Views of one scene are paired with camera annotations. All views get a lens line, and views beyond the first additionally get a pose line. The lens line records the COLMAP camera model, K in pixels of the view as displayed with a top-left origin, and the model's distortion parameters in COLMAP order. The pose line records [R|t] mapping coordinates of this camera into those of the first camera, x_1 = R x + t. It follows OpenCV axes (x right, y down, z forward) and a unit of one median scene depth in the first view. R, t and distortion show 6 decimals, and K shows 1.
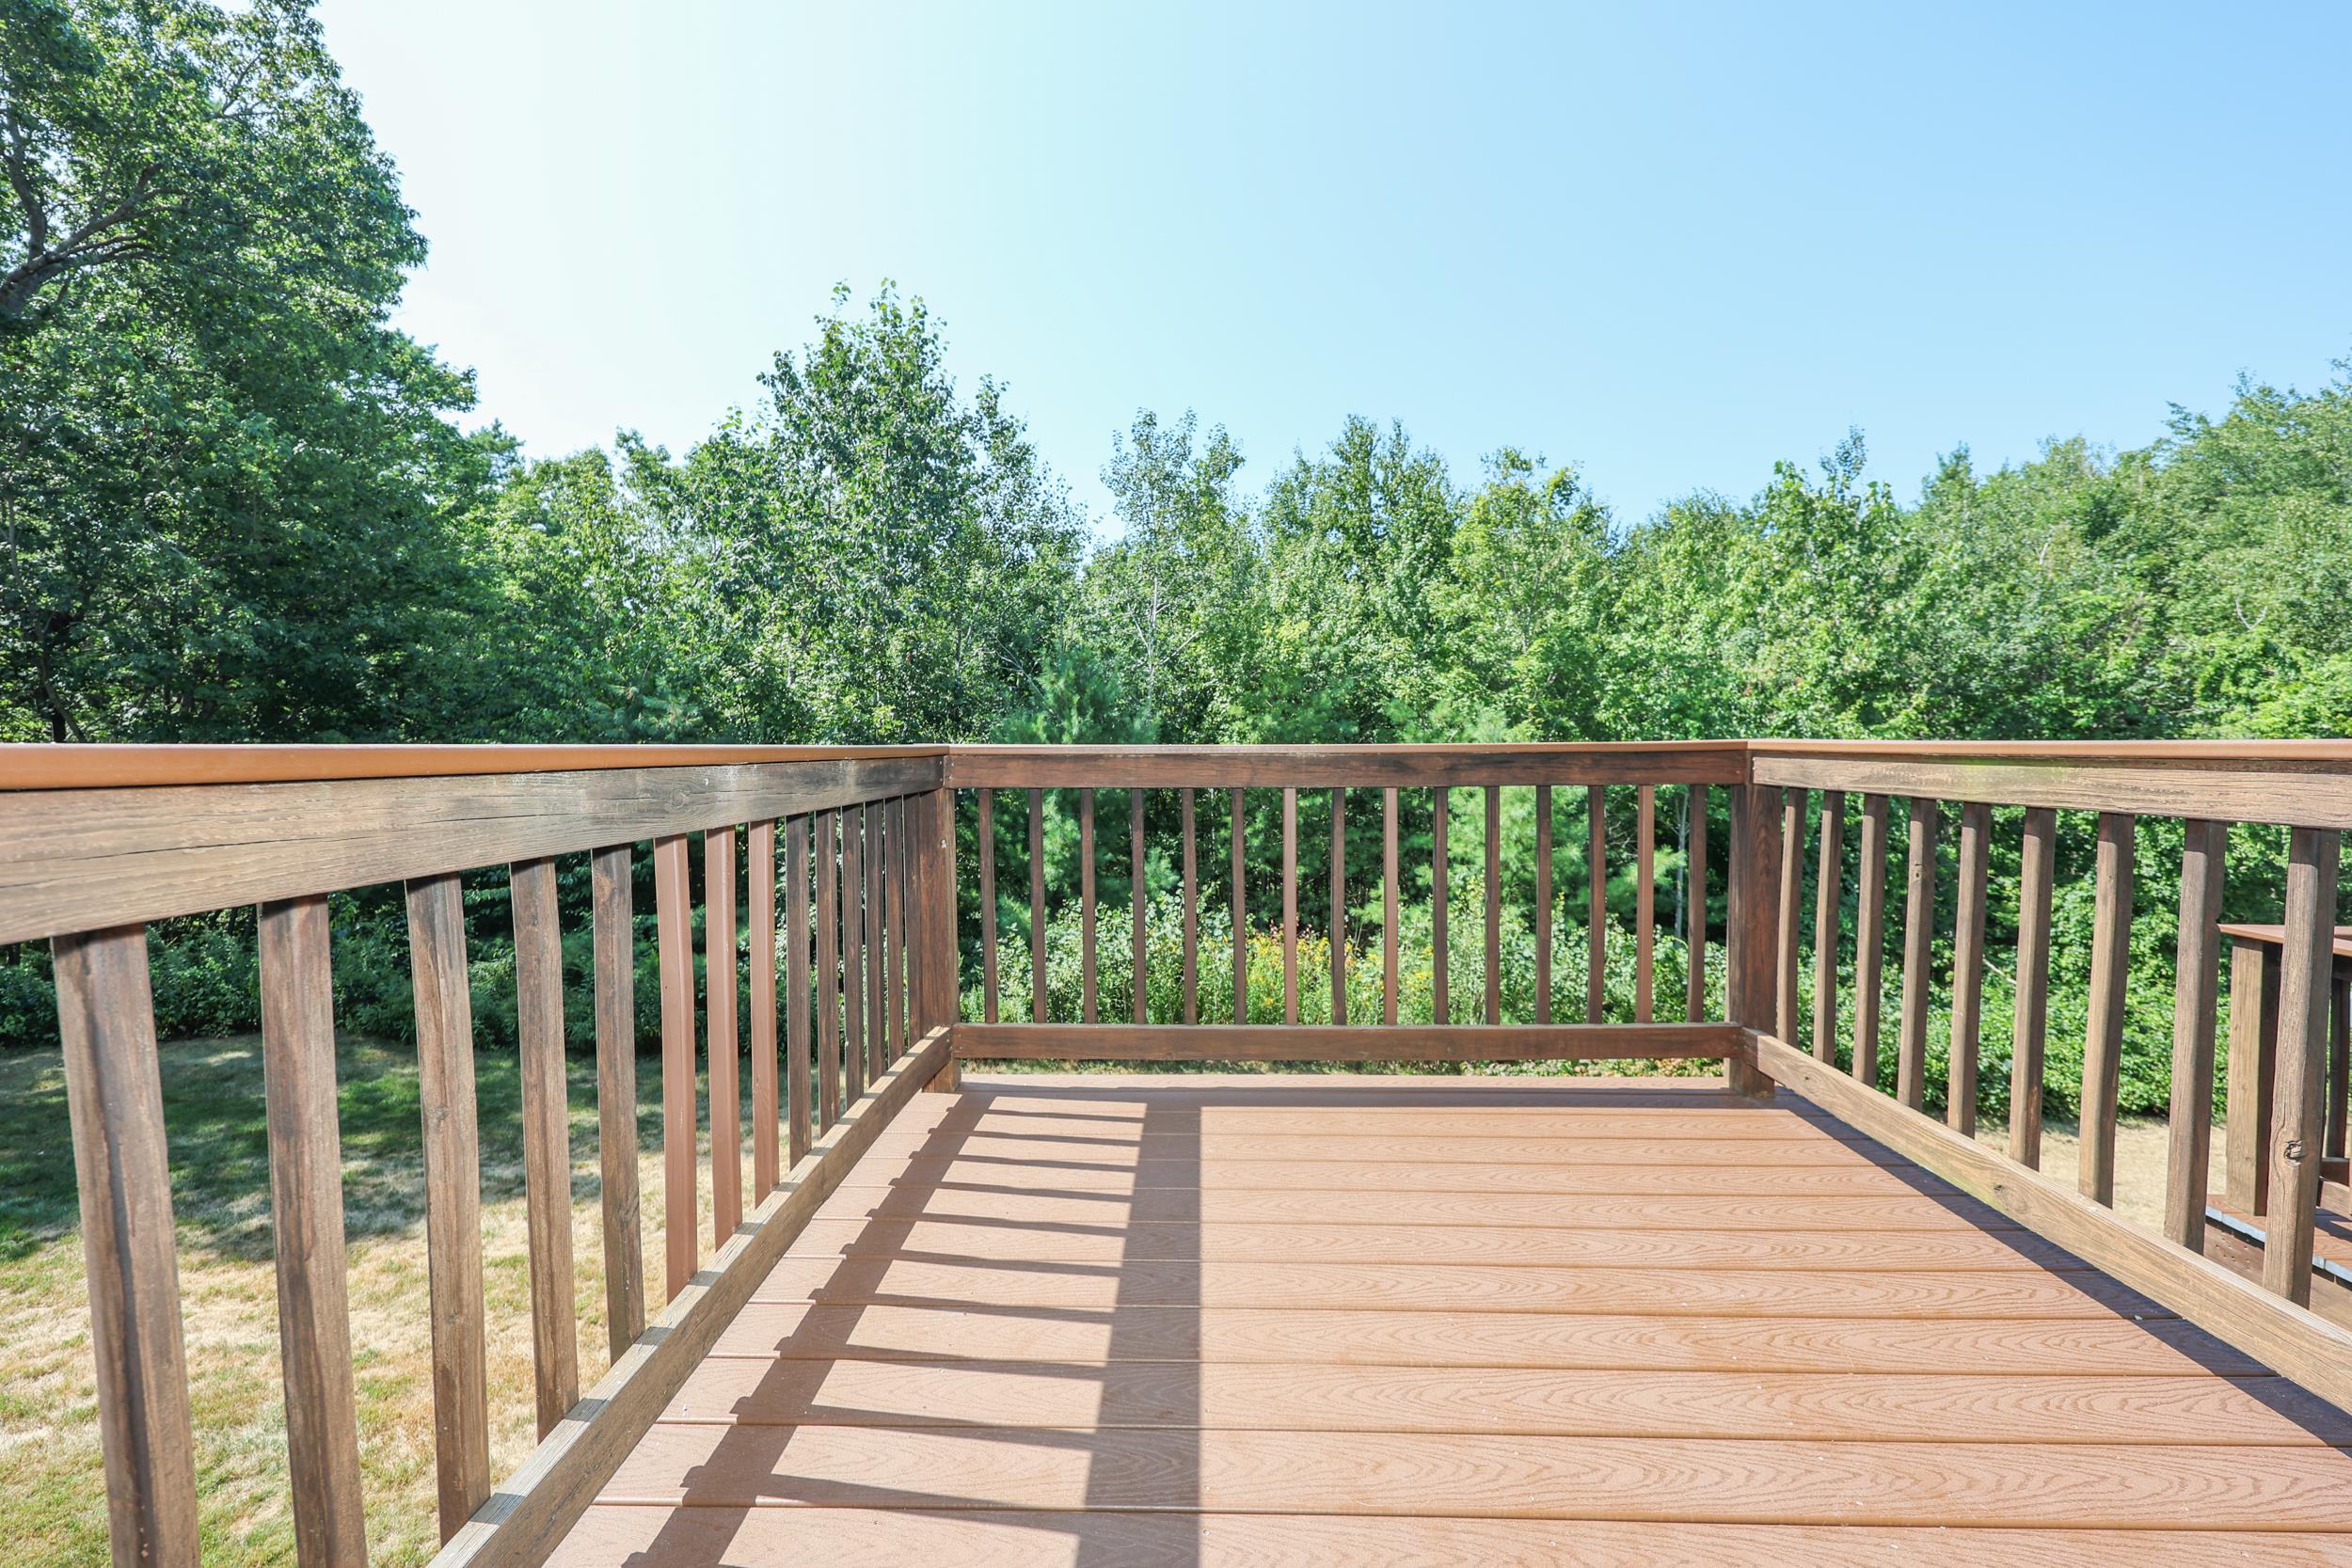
lens RADIAL K [[931.9, 0, 1176.0], [0, 931.9, 784.0], [0, 0, 1]] dist [0.002179, 0.000124]
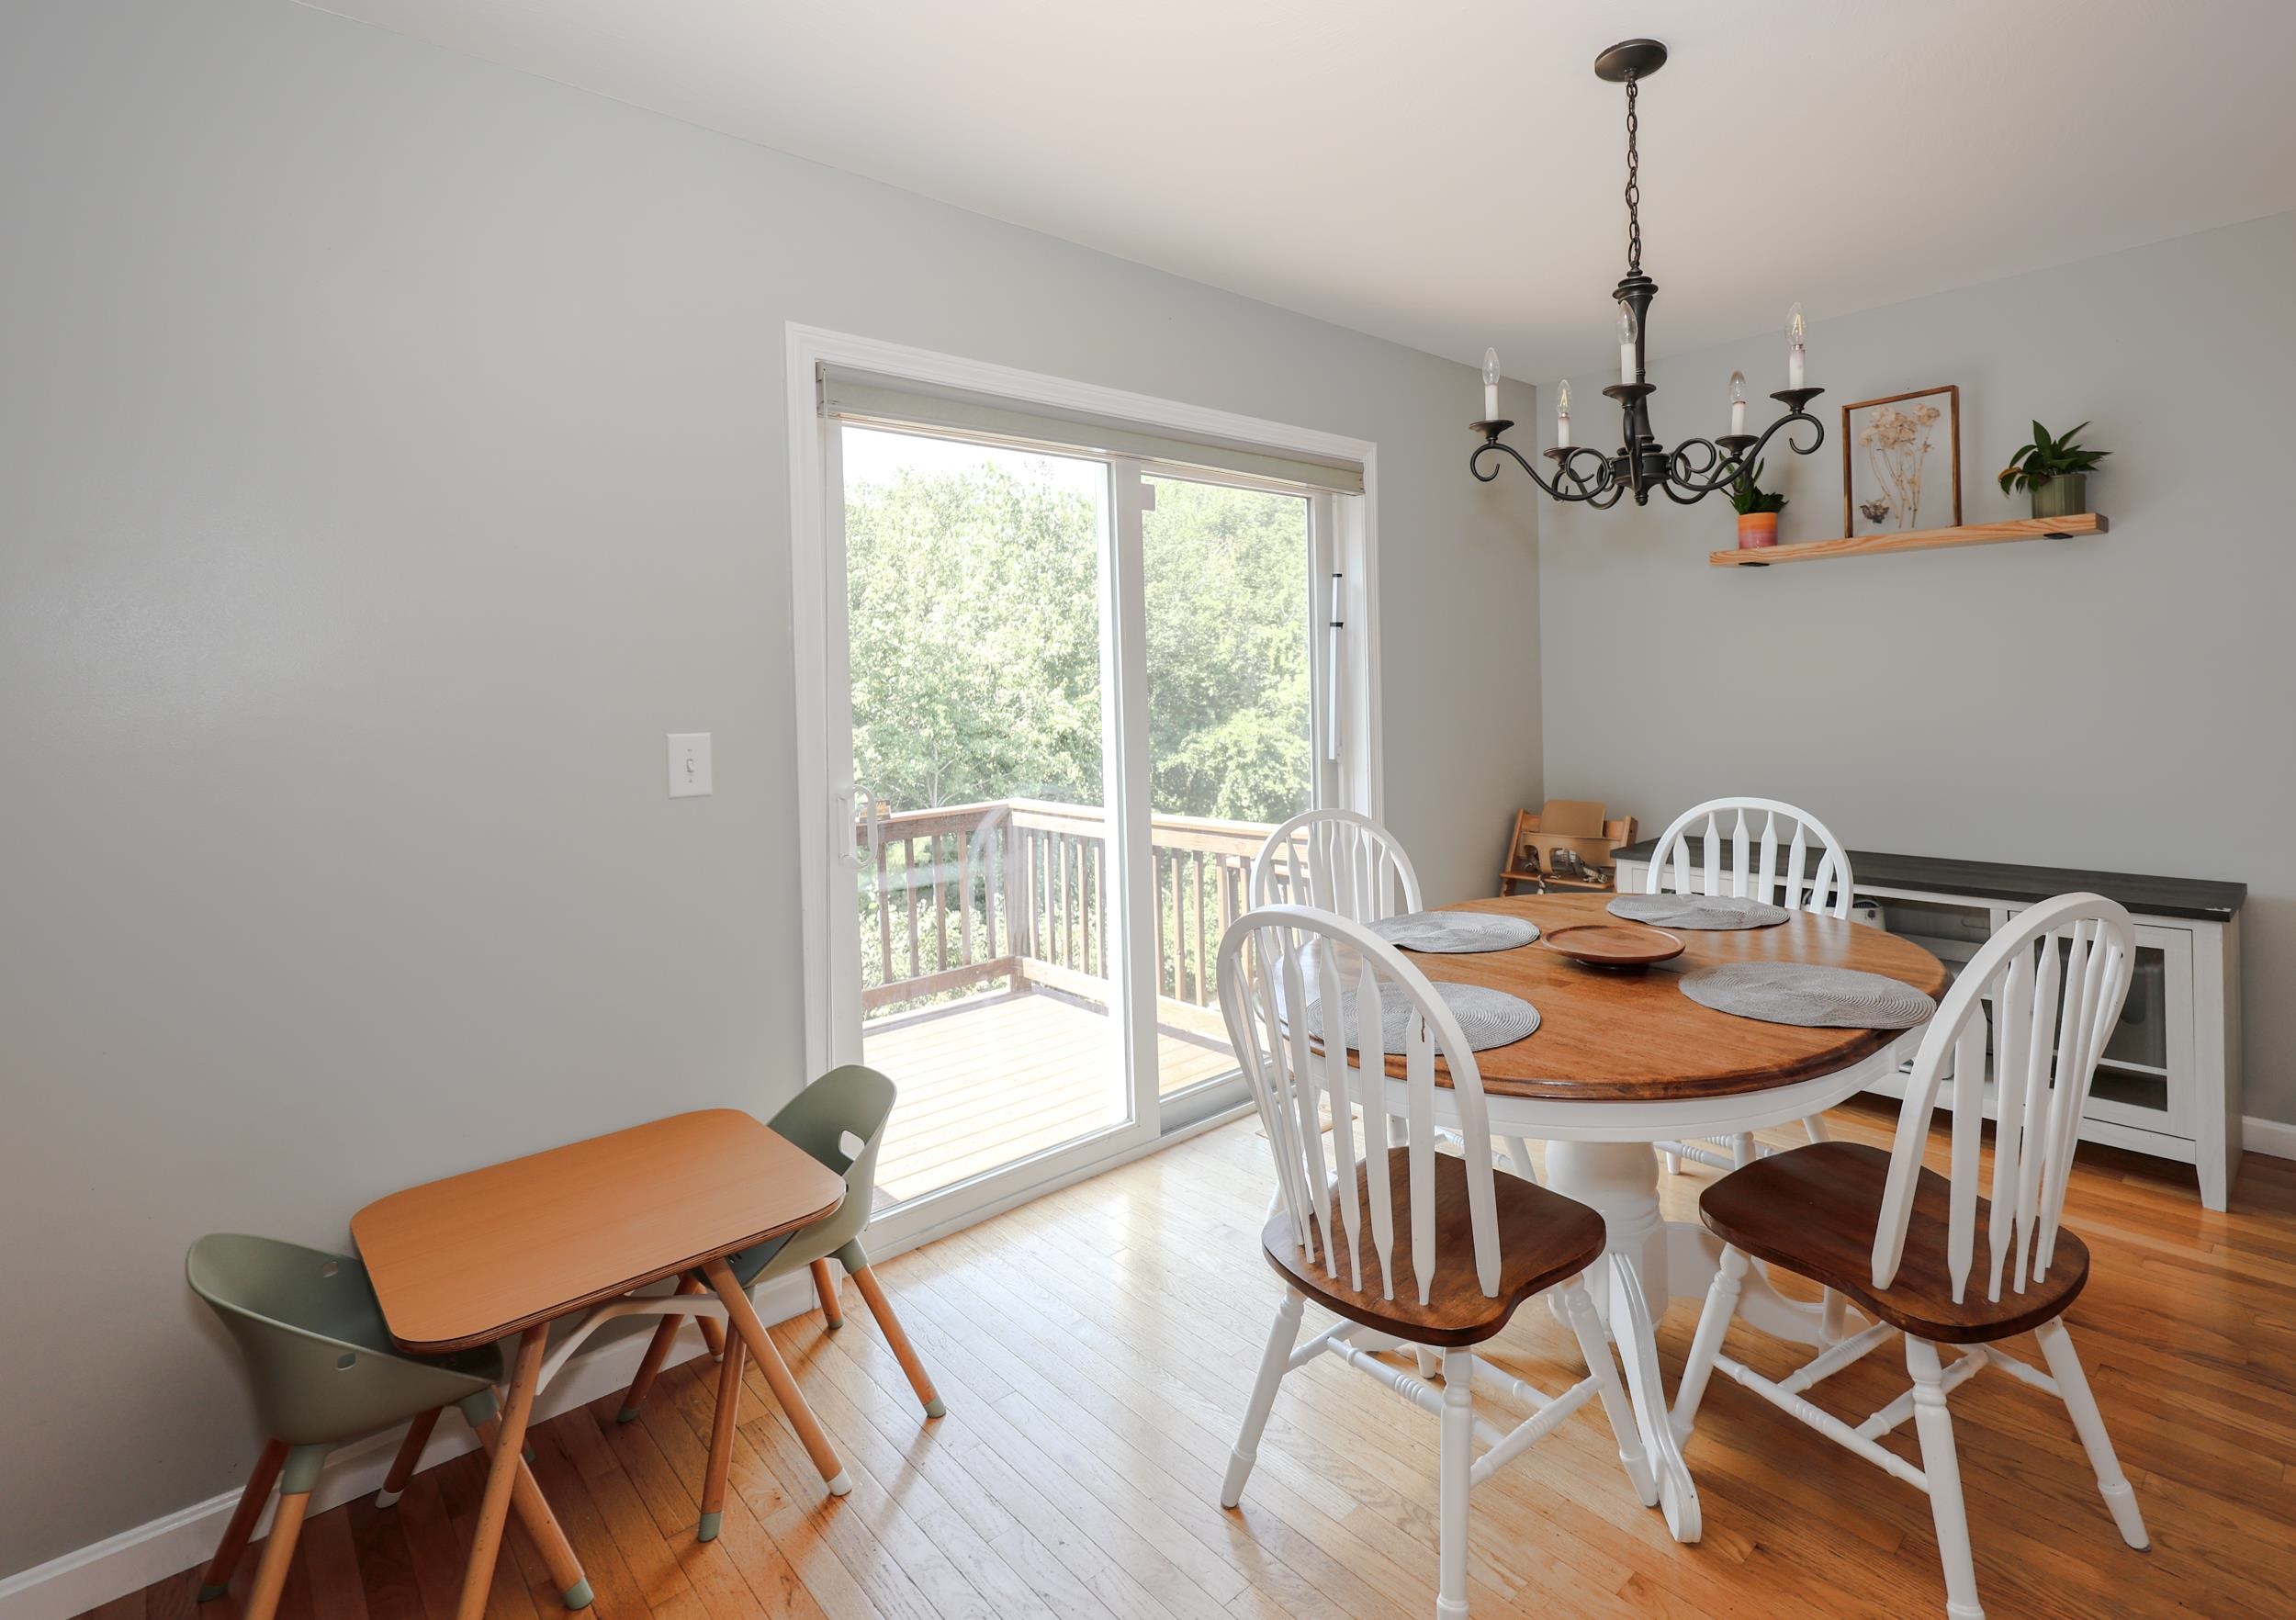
lens RADIAL K [[1106.8, 0, 1148.0], [0, 1106.8, 810.0], [0, 0, 1]] dist [-0.000068, -0.000020]
pose [[0.762651, -0.092958, 0.640095, -0.498685], [0.054413, 0.995331, 0.079716, -0.161435], [-0.644517, -0.025966, 0.764149, -0.733834]]
